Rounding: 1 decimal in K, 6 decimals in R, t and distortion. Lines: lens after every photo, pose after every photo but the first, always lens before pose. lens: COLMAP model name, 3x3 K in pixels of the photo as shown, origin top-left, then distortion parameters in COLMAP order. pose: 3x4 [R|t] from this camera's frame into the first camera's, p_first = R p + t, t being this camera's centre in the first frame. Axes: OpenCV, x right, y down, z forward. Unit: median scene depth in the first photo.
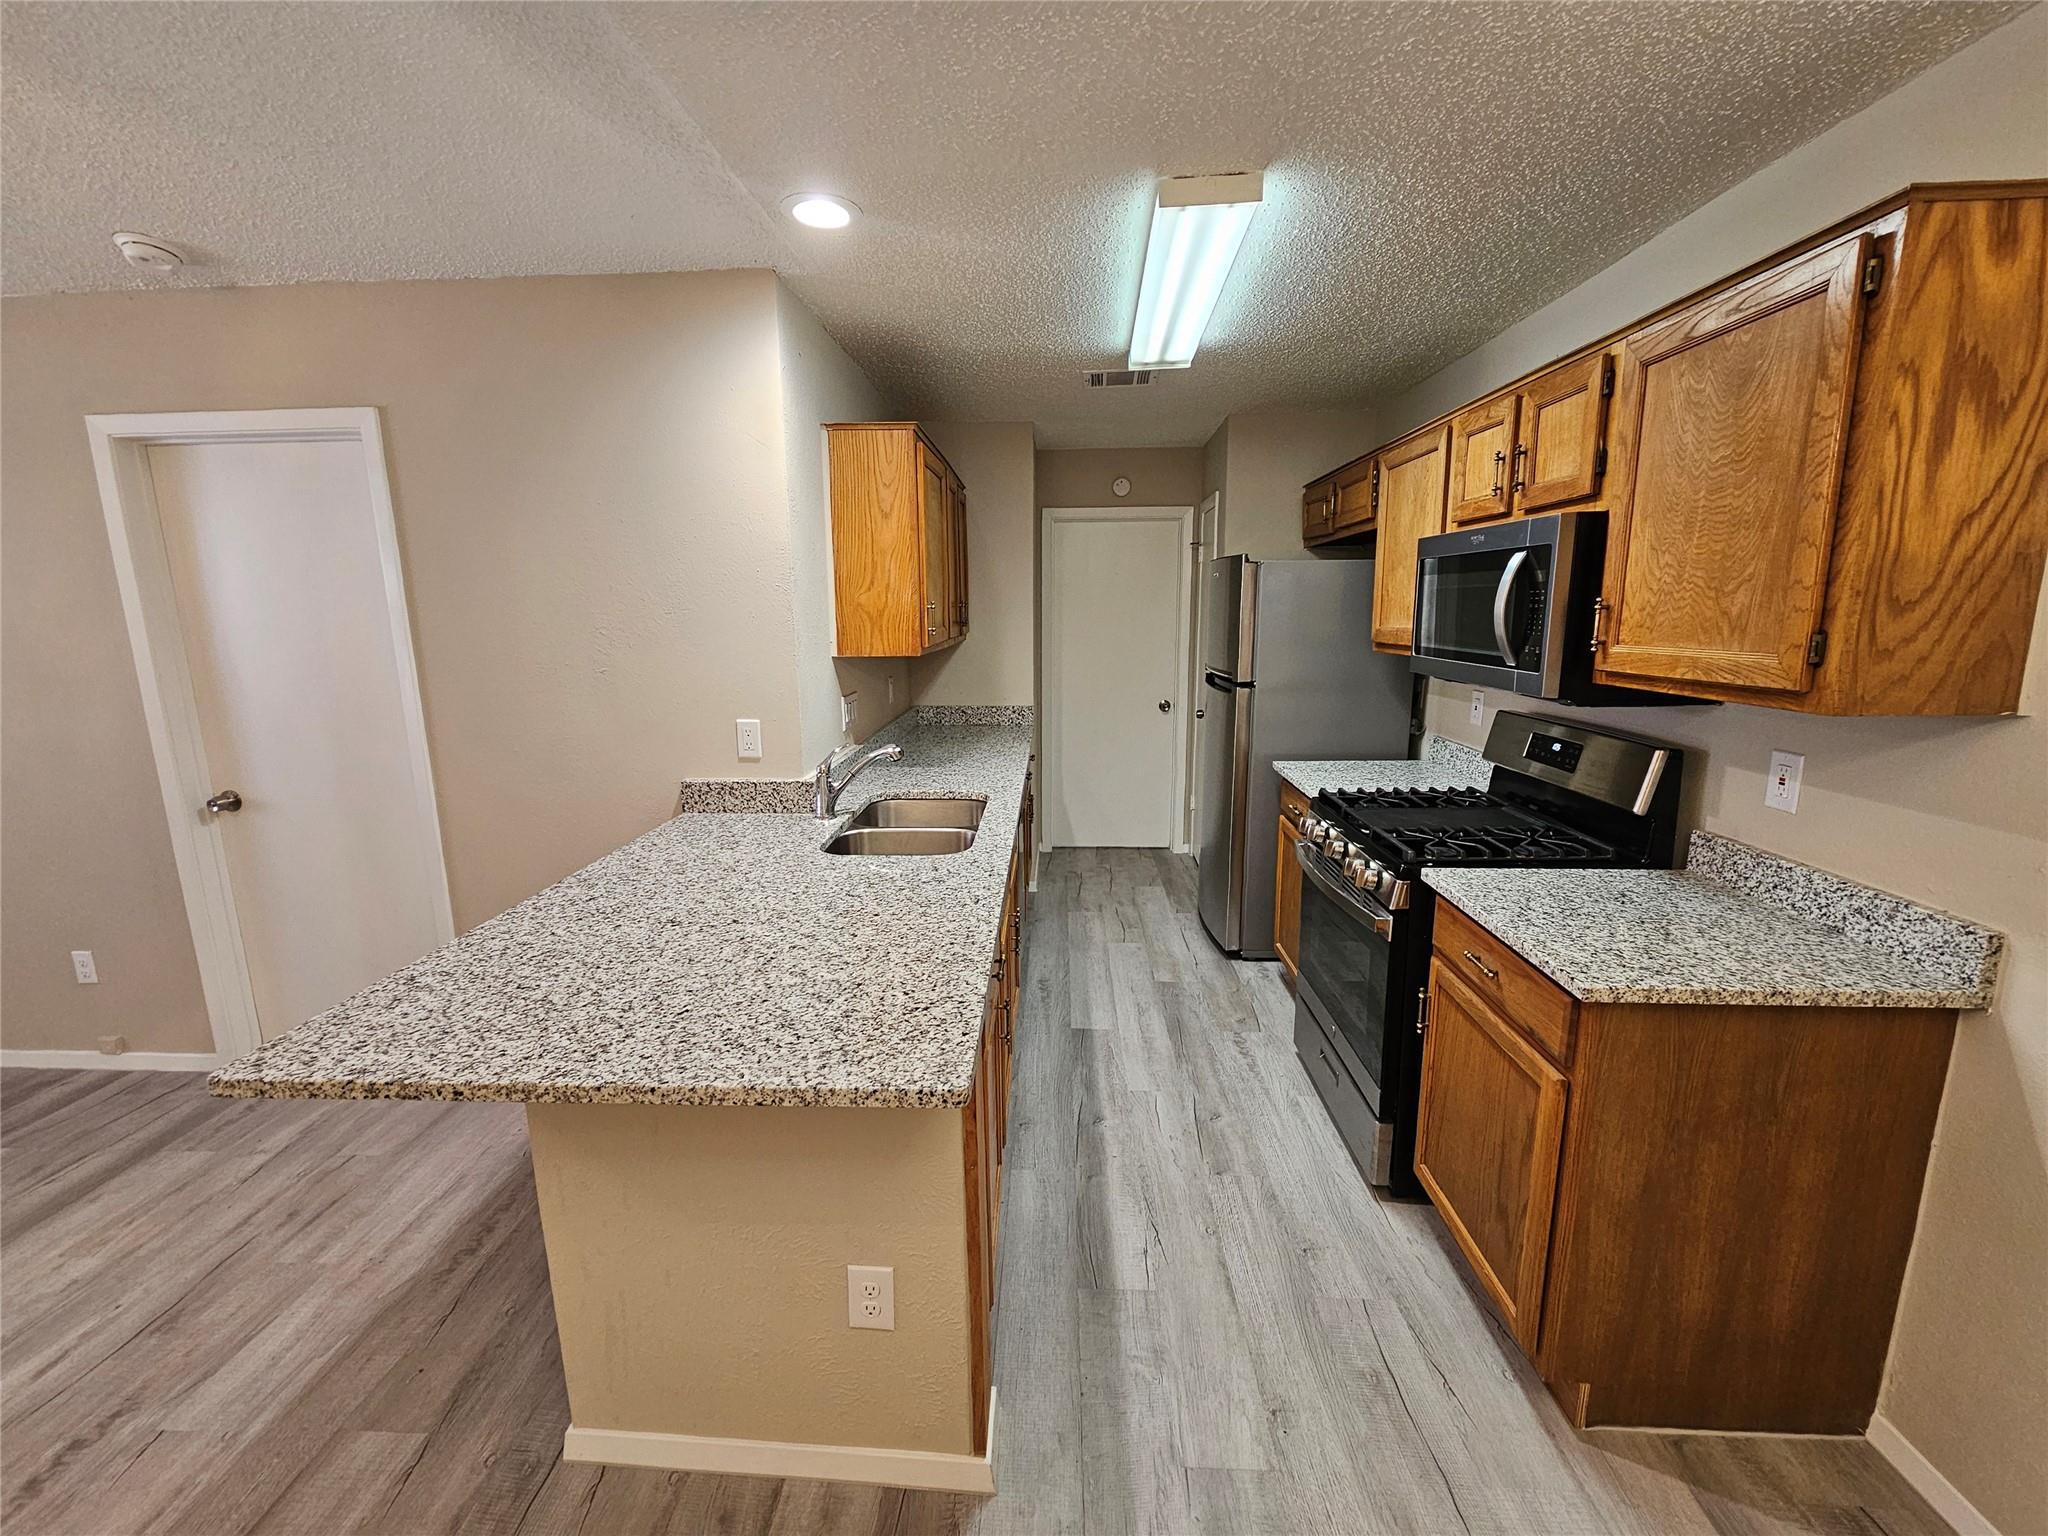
lens RADIAL K [[842.3, 0, 1020.2], [0, 842.3, 762.0], [0, 0, 1]] dist [-0.000617, 0.000285]
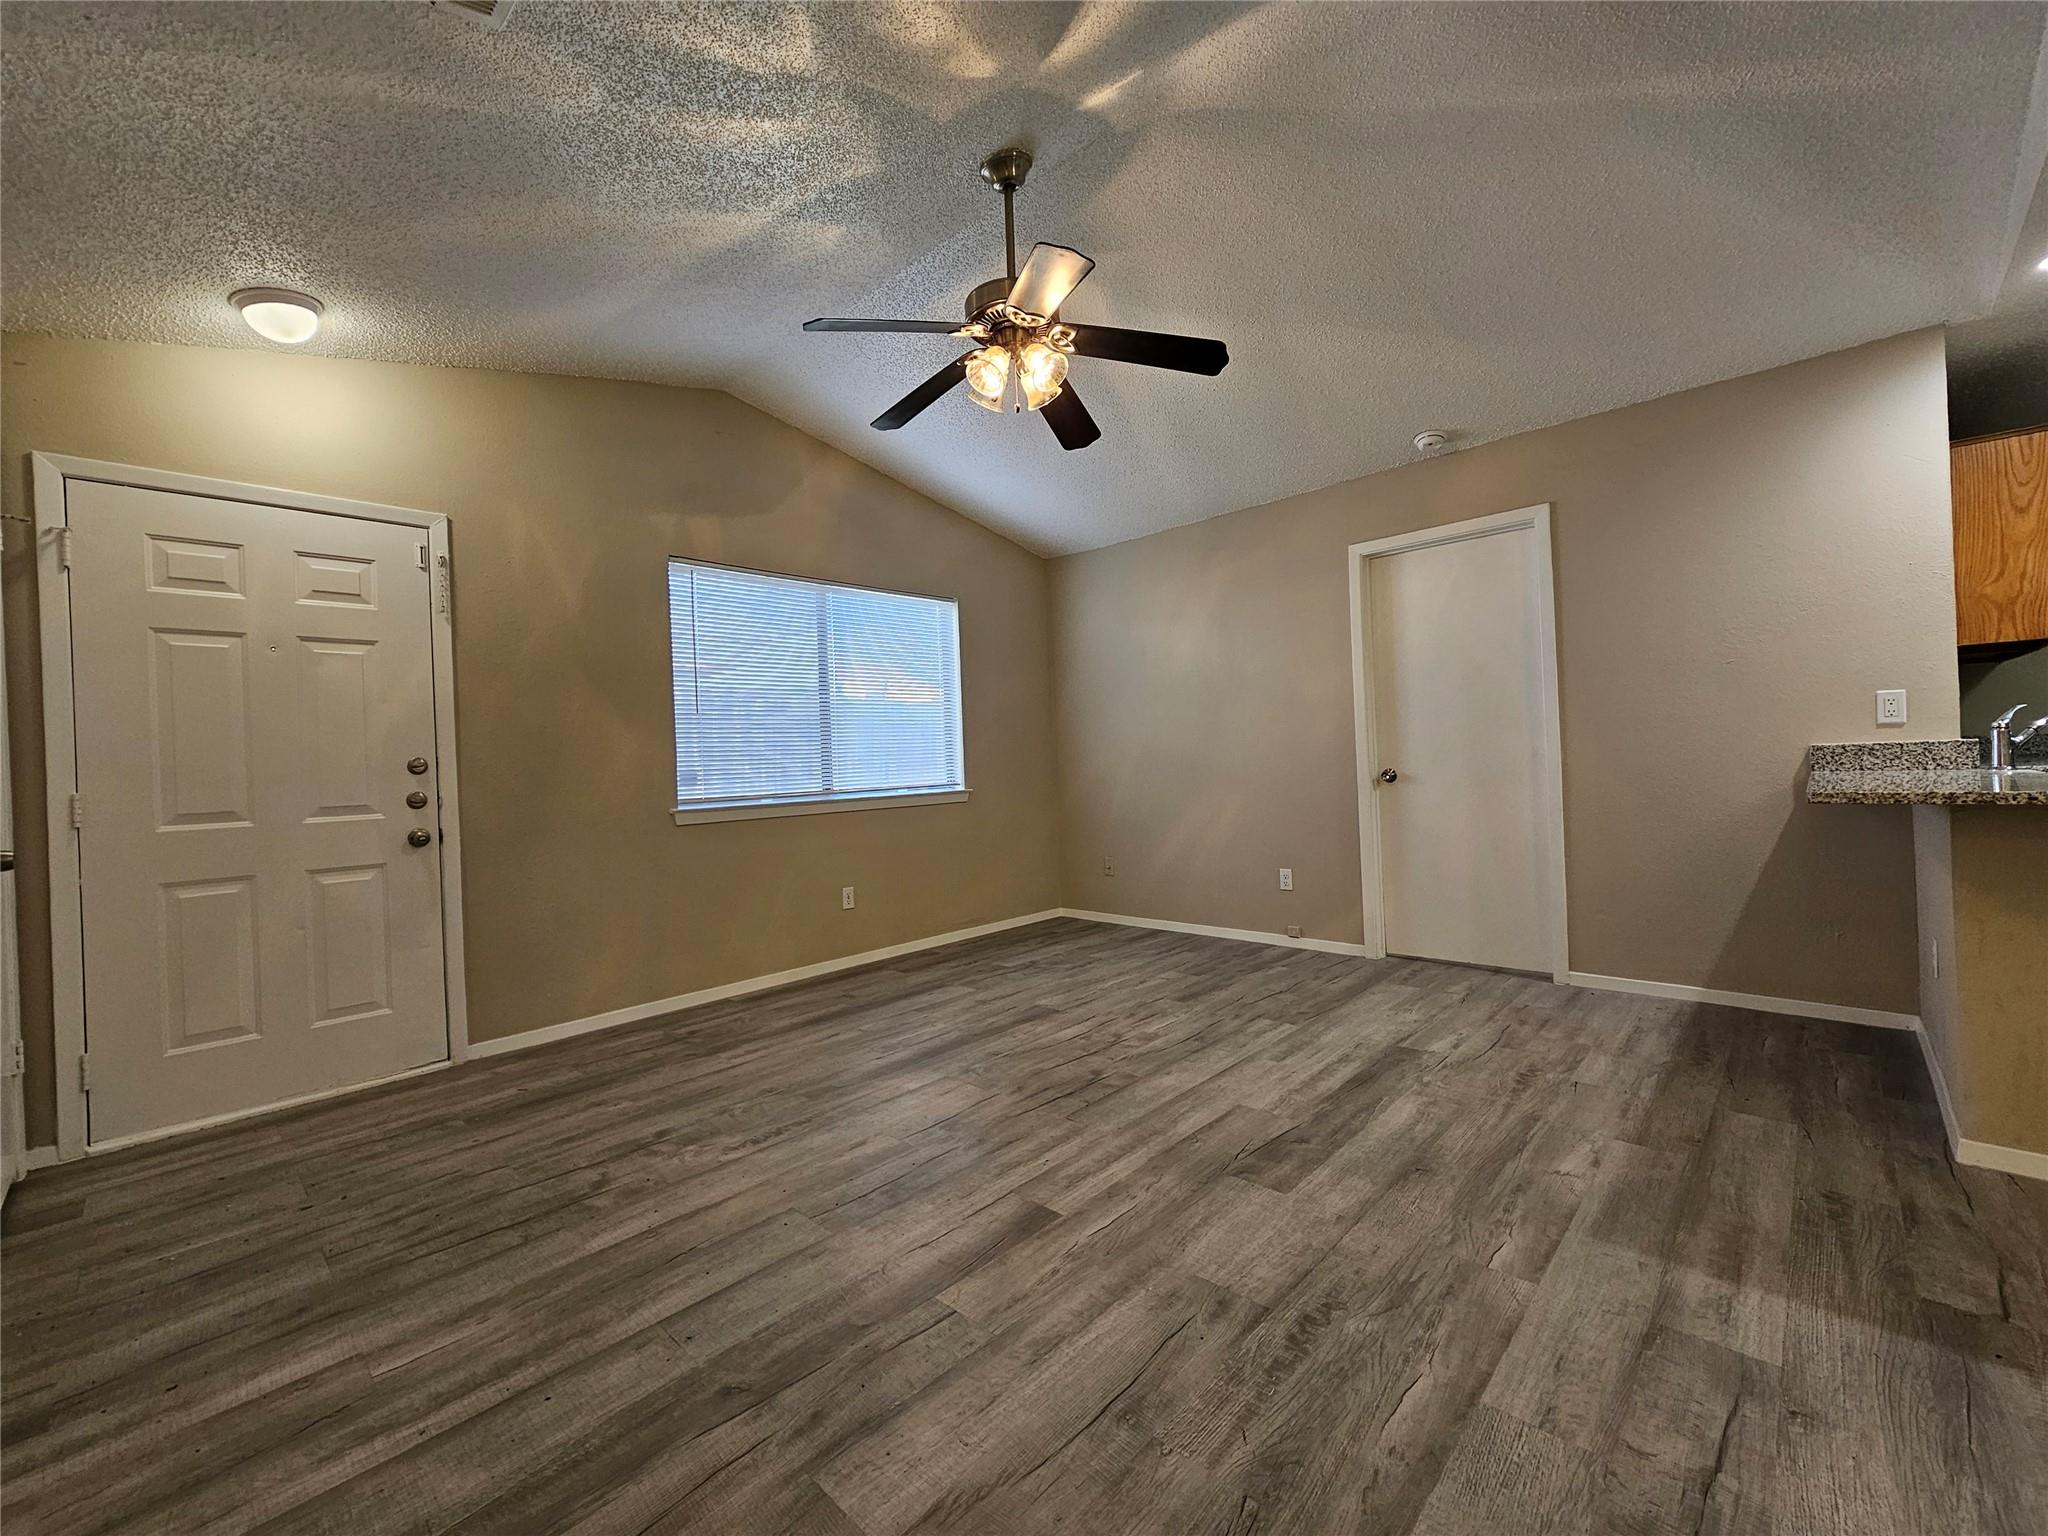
lens RADIAL K [[839.7, 0, 1021.1], [0, 839.7, 760.2], [0, 0, 1]] dist [-0.001958, 0.000307]
pose [[0.753350, -0.021184, -0.657279, -0.516178], [-0.090034, 0.986747, -0.134997, 0.342705], [0.651427, 0.160877, 0.741459, -0.701315]]
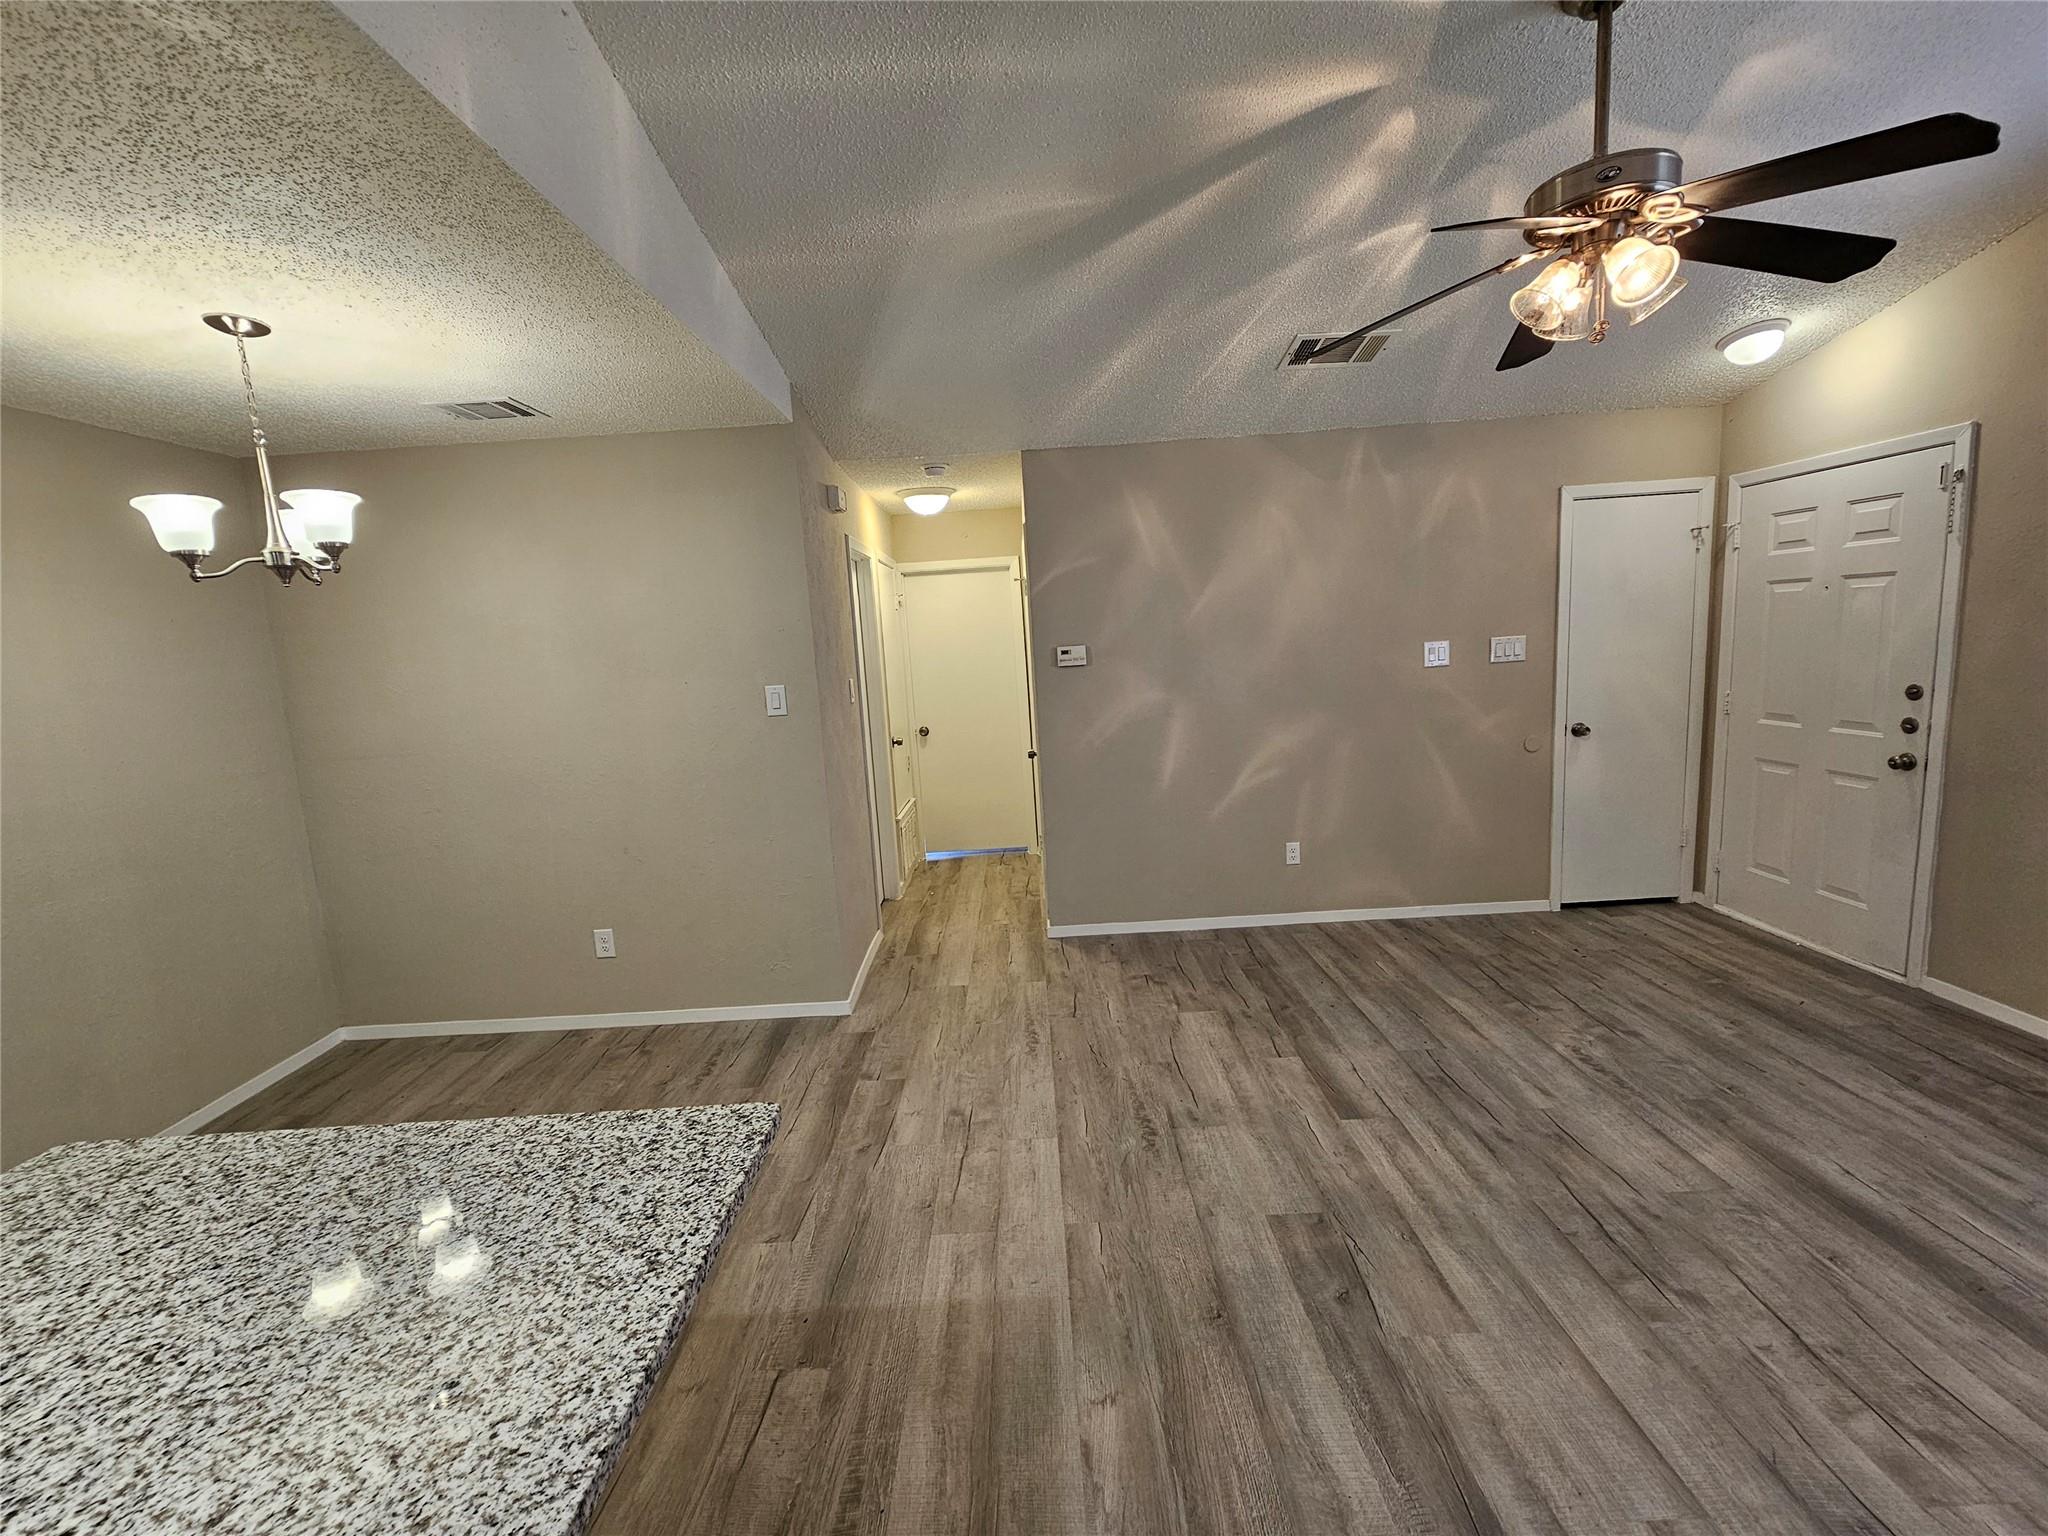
lens RADIAL K [[839.7, 0, 1021.1], [0, 839.7, 760.2], [0, 0, 1]] dist [-0.001958, 0.000307]
pose [[-0.996449, 0.076395, -0.035395, -0.619250], [0.060843, 0.943934, 0.324479, -0.171885], [0.058199, 0.321173, -0.945231, 0.917065]]
